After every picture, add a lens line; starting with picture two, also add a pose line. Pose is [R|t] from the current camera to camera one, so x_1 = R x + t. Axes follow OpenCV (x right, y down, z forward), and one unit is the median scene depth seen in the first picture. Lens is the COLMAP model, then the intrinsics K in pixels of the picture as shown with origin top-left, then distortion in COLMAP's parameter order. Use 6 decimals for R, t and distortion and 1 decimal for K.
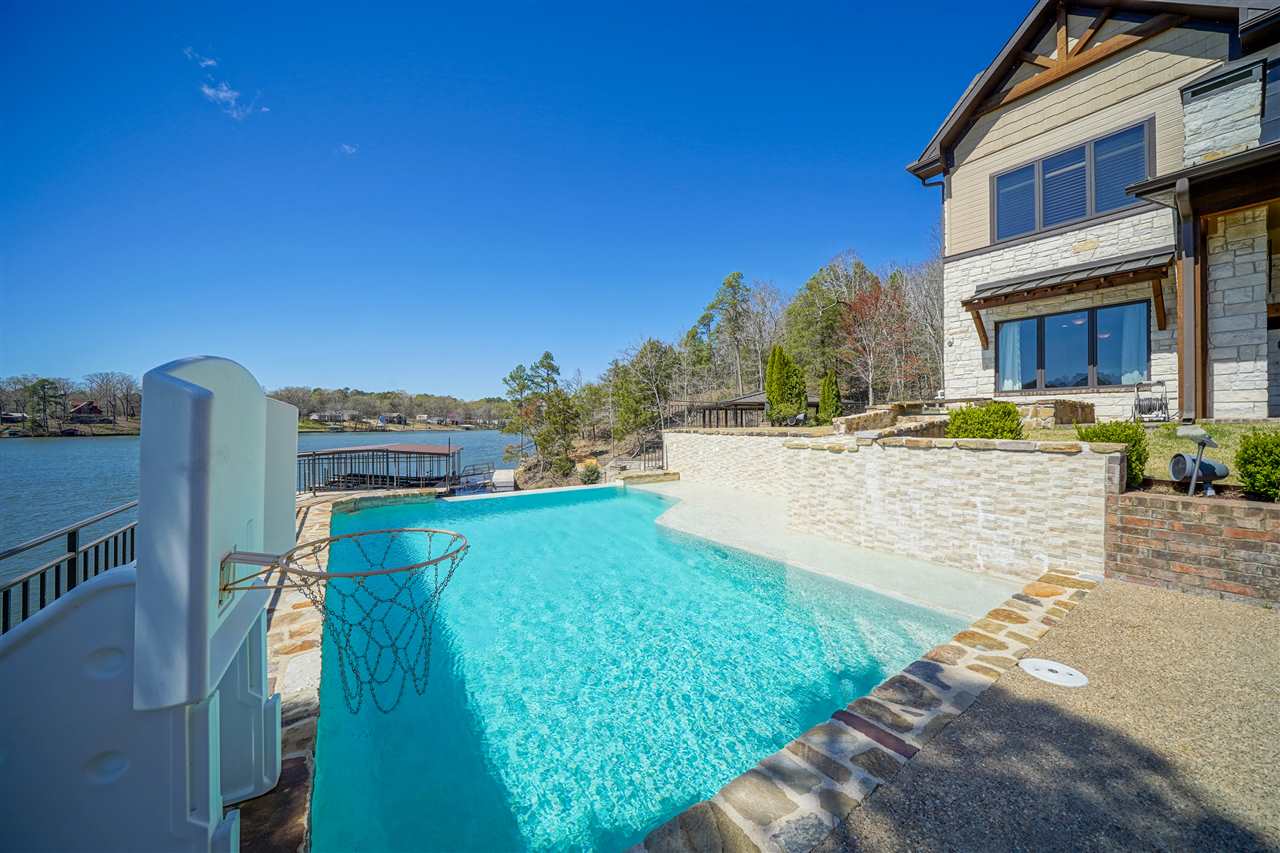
lens RADIAL K [[453.5, 0, 642.2], [0, 453.5, 420.5], [0, 0, 1]] dist [-0.016783, 0.000227]
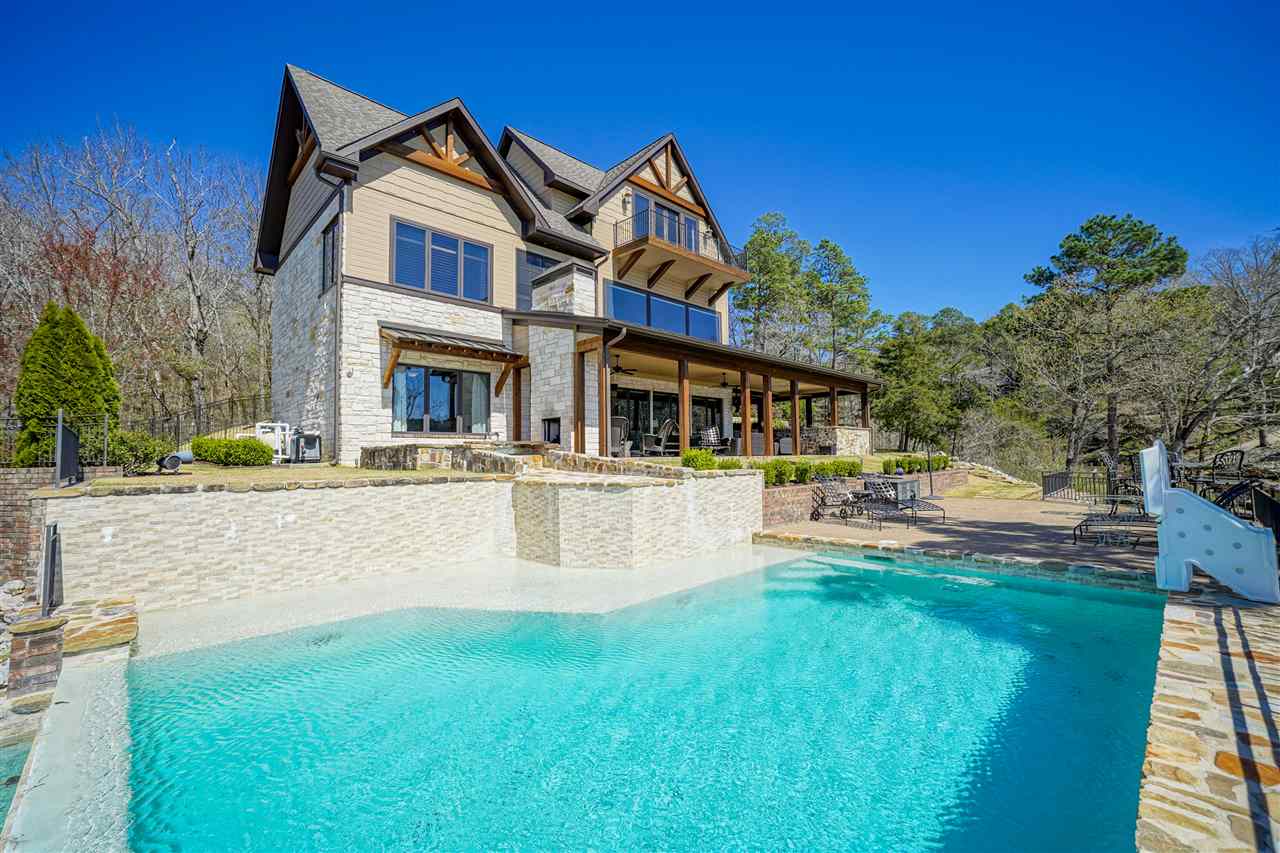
lens RADIAL K [[522.9, 0, 647.2], [0, 522.9, 427.8], [0, 0, 1]] dist [0.004533, 0.000486]
pose [[-0.180081, 0.059252, 0.981866, -0.423503], [0.007941, 0.998239, -0.058784, -0.000500], [-0.983620, -0.002789, -0.180234, 0.607041]]
